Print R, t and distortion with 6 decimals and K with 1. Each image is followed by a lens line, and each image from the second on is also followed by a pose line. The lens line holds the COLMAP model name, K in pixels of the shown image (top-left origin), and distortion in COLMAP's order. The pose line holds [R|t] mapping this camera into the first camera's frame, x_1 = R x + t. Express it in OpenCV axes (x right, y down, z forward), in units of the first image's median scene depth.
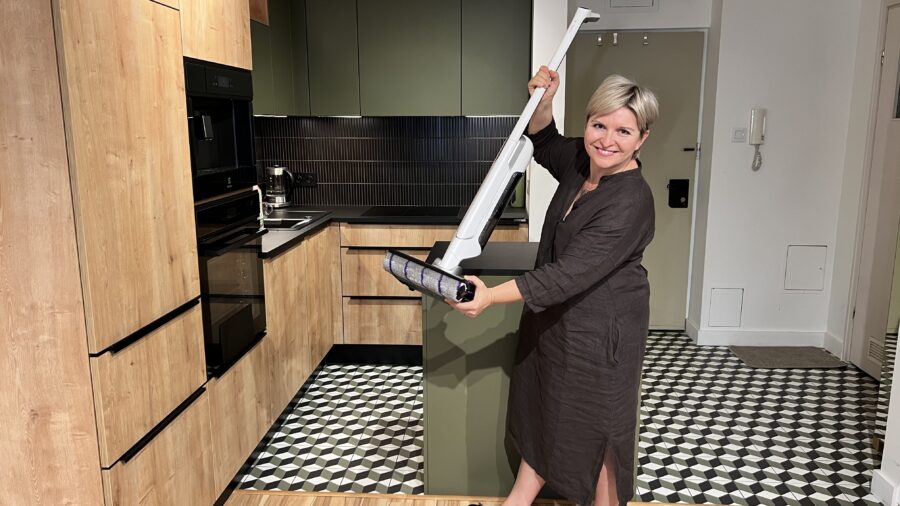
lens RADIAL K [[678.8, 0, 451.5], [0, 678.8, 249.7], [0, 0, 1]] dist [0.040360, -0.004654]
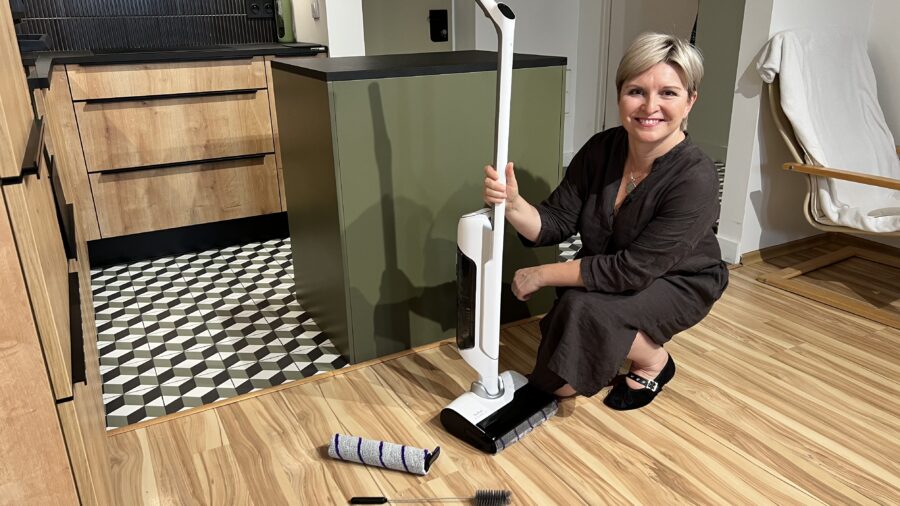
lens RADIAL K [[678.8, 0, 449.5], [0, 678.8, 256.3], [0, 0, 1]] dist [0.040360, -0.004654]
pose [[0.842126, -0.194603, 0.502945, -0.223383], [0.114762, 0.975928, 0.185456, 0.064991], [-0.526929, -0.098458, 0.844187, 0.181102]]
